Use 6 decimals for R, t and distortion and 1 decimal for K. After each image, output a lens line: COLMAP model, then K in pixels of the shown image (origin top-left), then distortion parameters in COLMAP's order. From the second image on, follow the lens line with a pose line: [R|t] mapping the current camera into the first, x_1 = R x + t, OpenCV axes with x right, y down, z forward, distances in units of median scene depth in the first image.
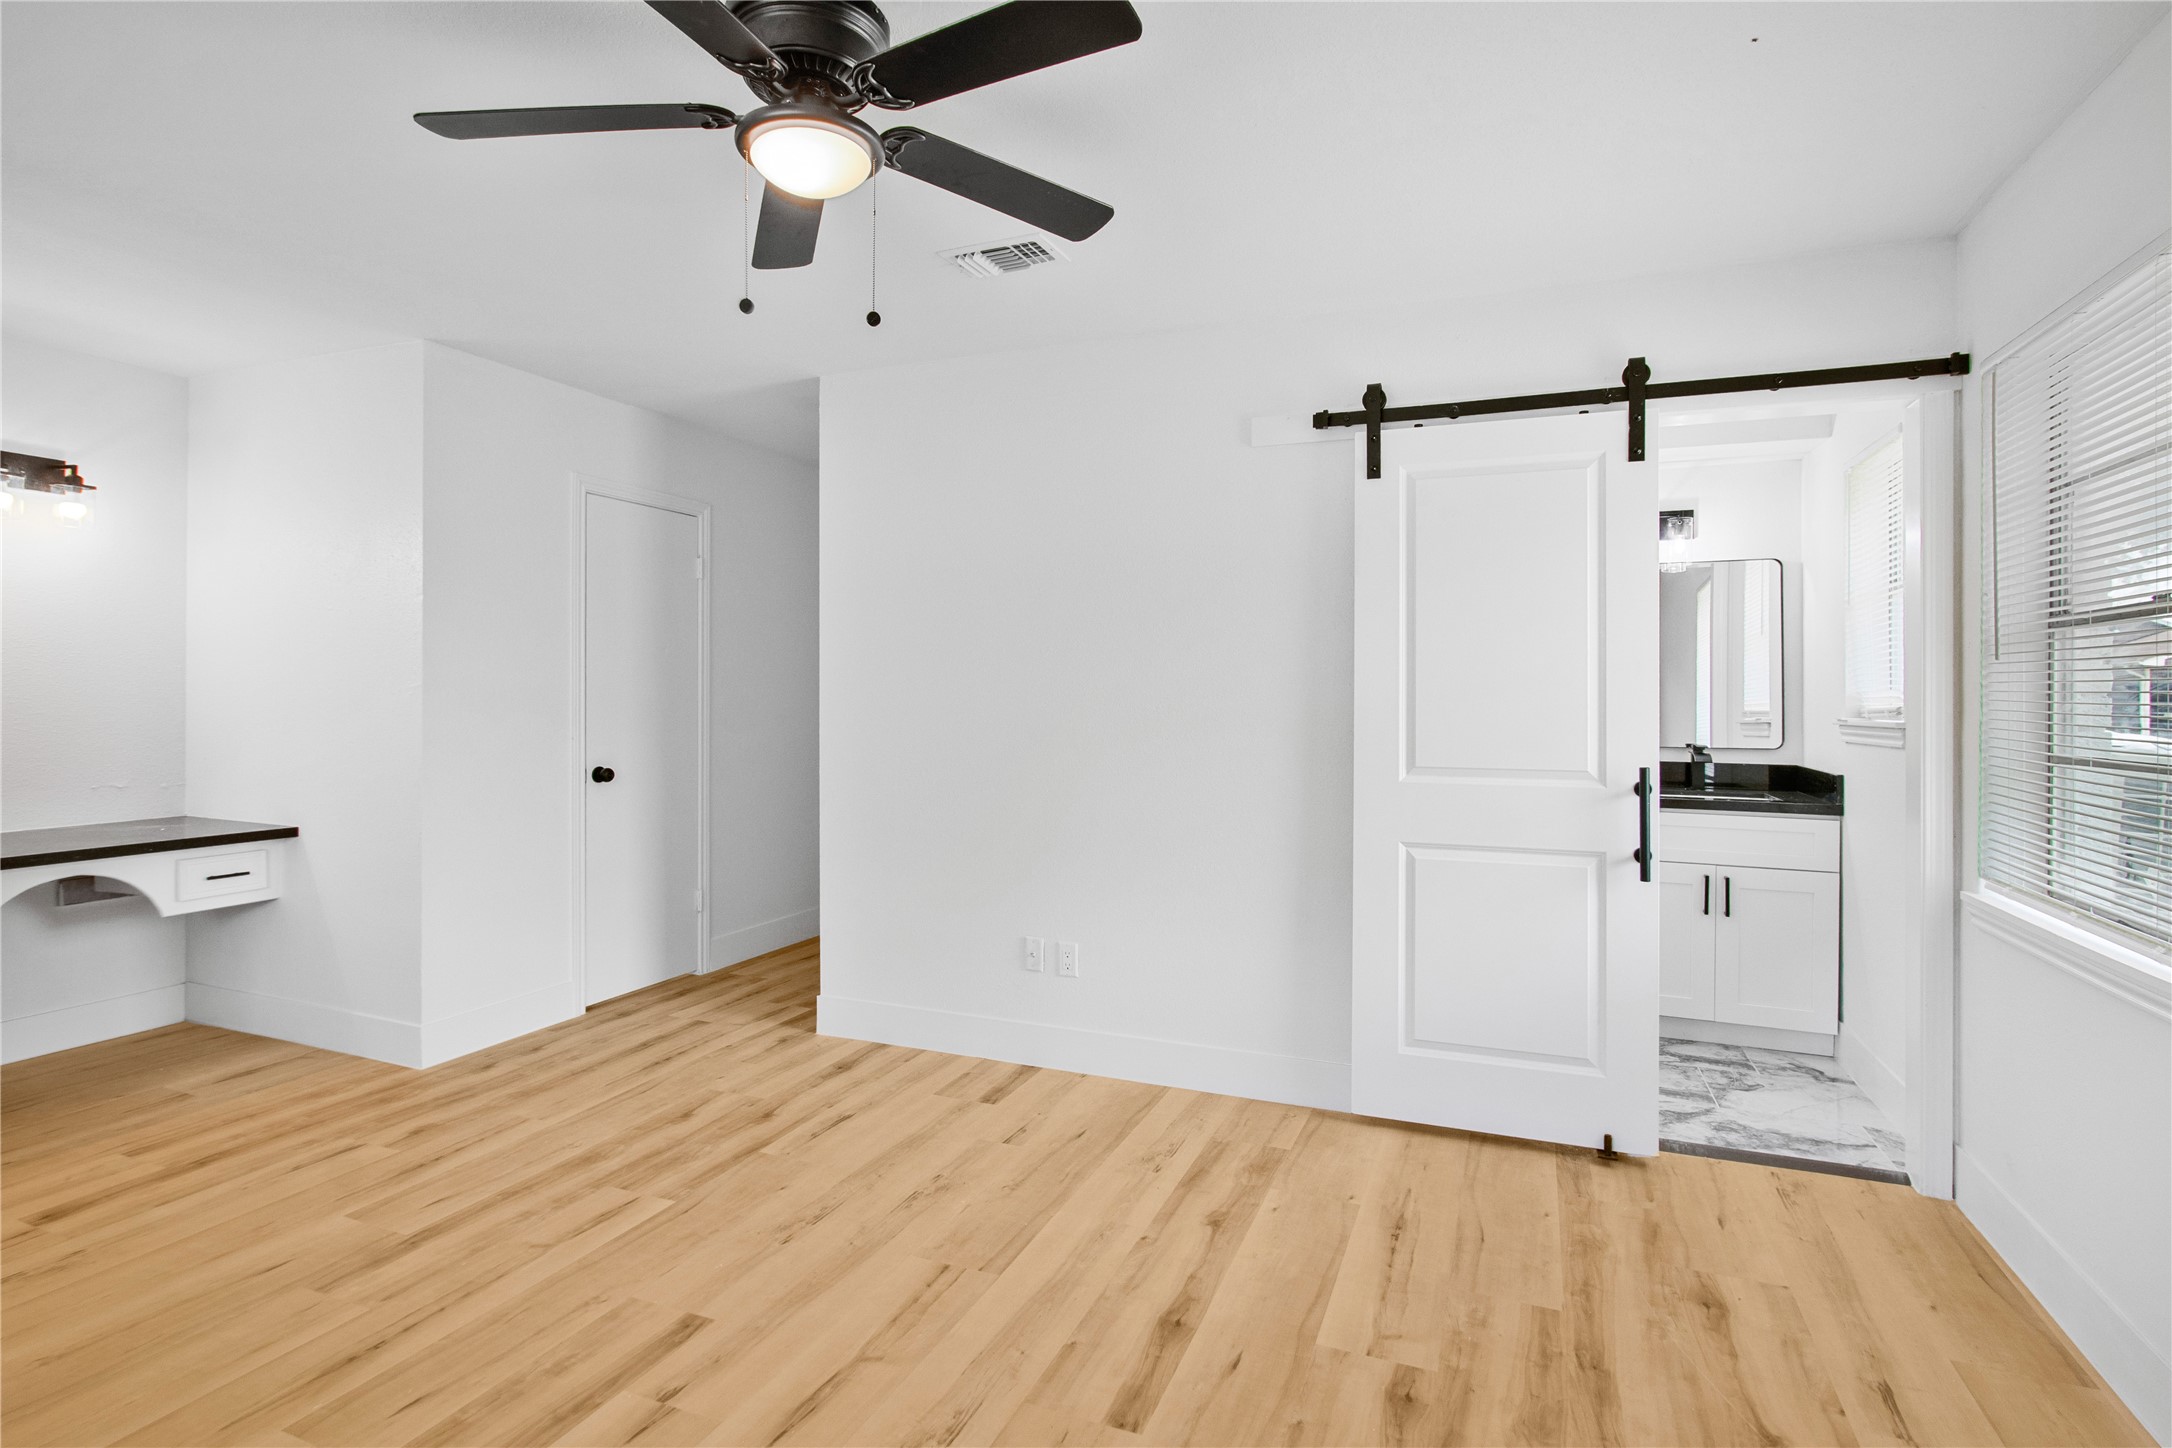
lens RADIAL K [[1069.3, 0, 1104.7], [0, 1069.3, 708.4], [0, 0, 1]] dist [-0.010592, 0.005305]
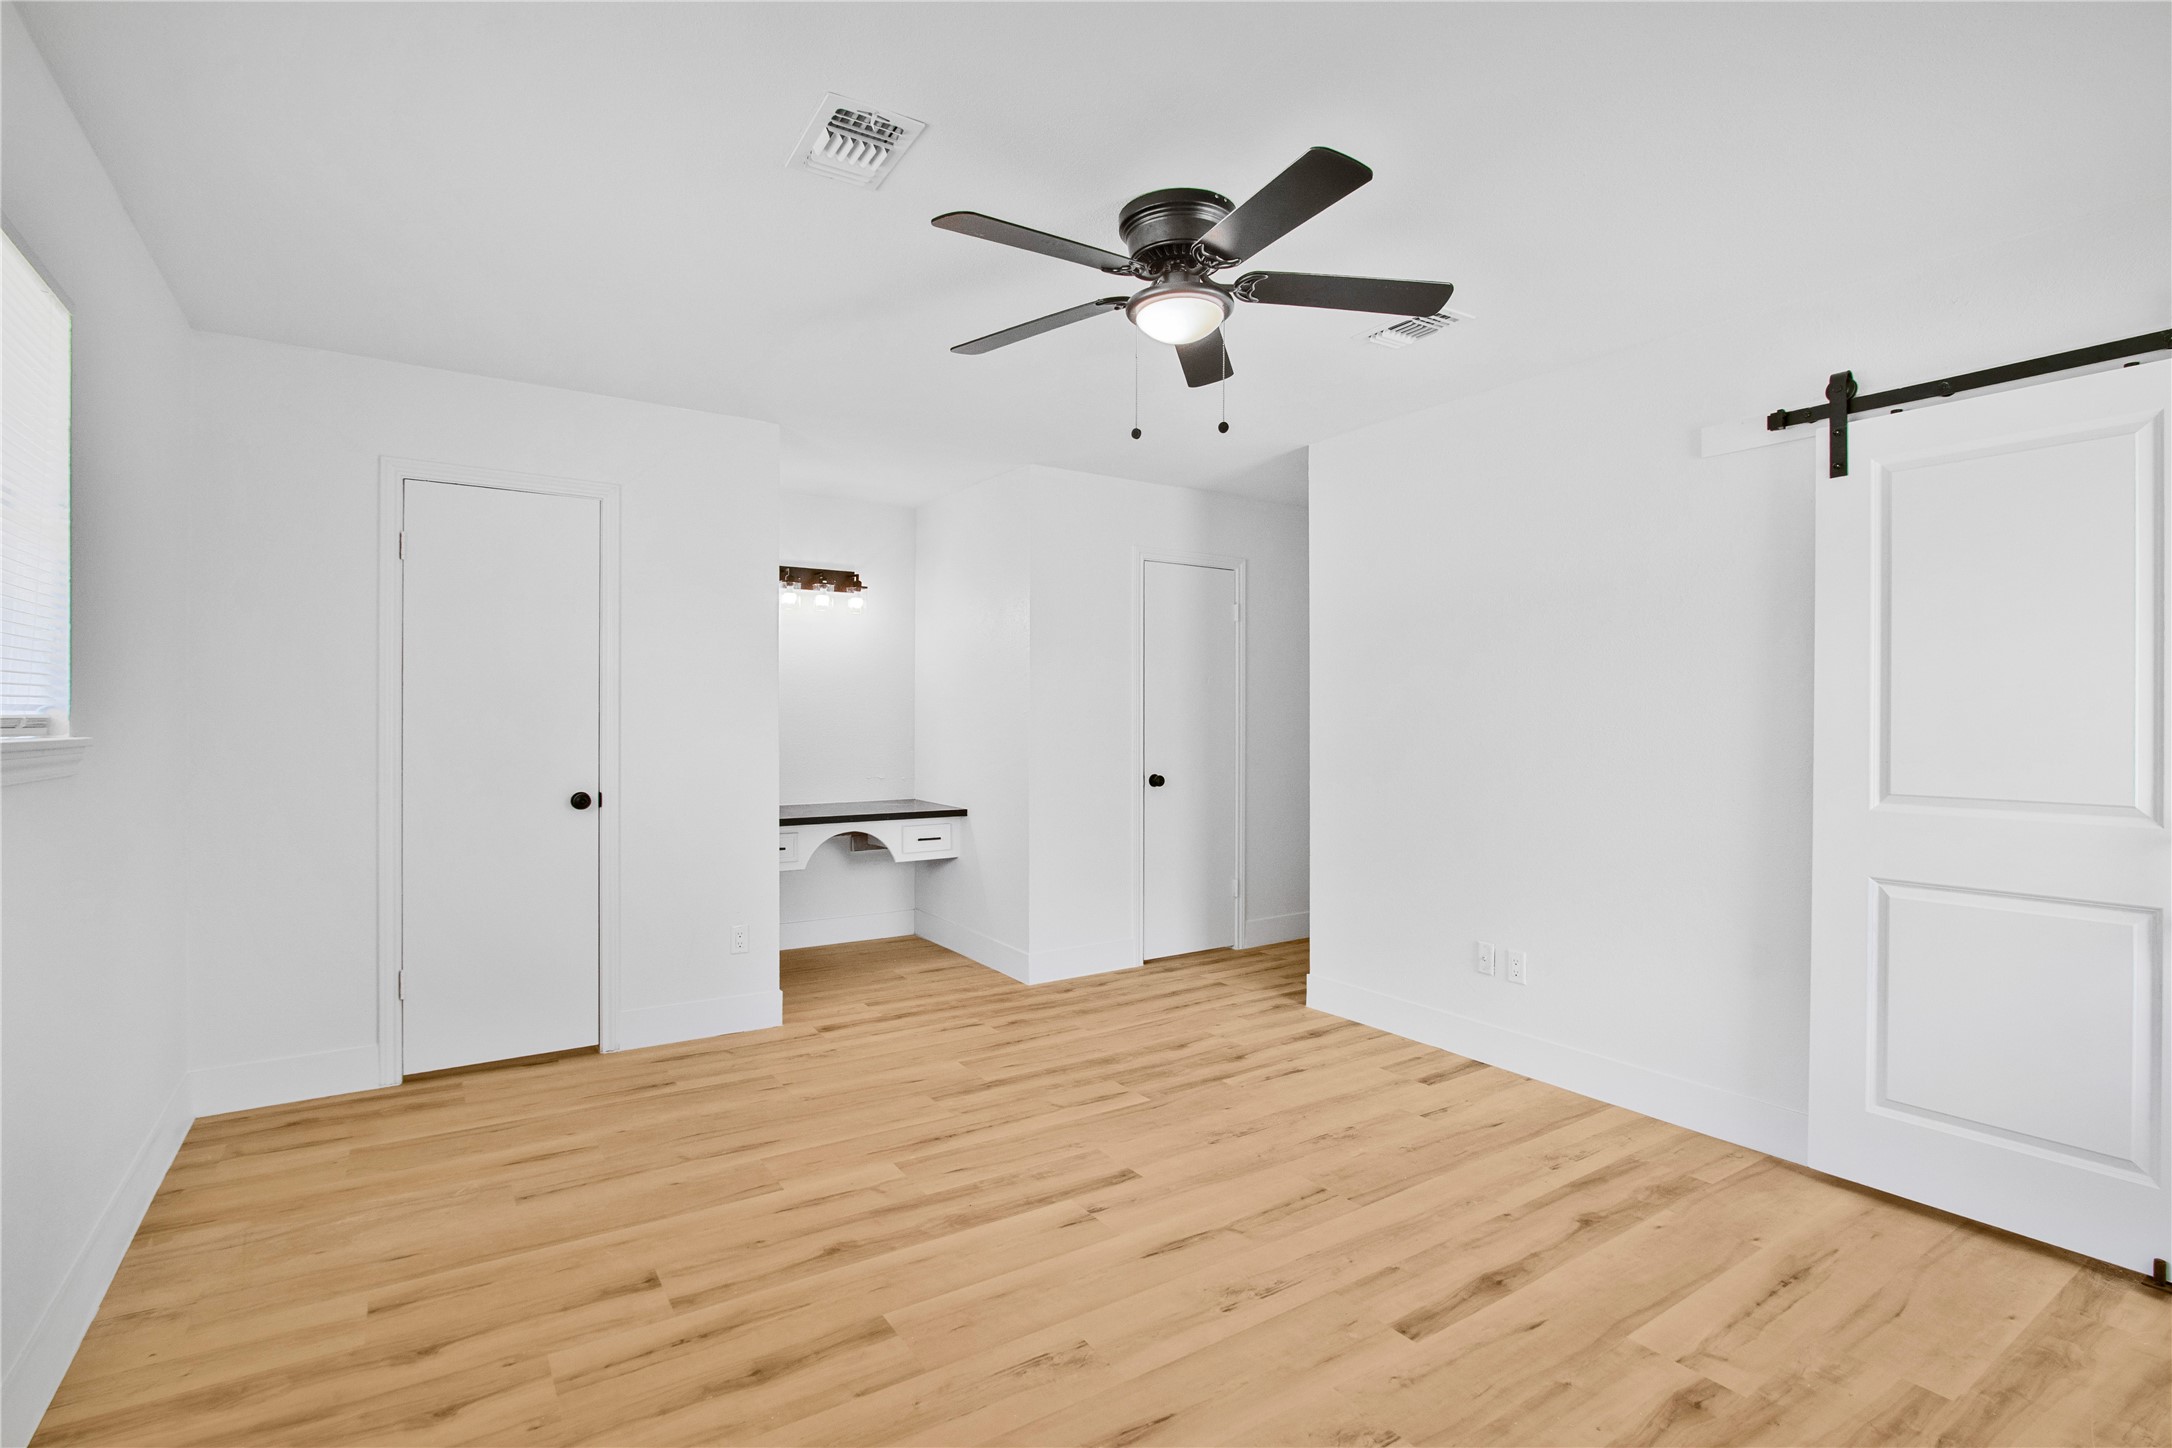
lens RADIAL K [[1028.0, 0, 1088.5], [0, 1028.0, 735.6], [0, 0, 1]] dist [-0.017565, 0.001374]
pose [[0.822385, 0.006229, -0.568897, 0.274706], [-0.003491, 0.999976, 0.005903, 0.003310], [0.568921, -0.002869, 0.822387, -0.097472]]
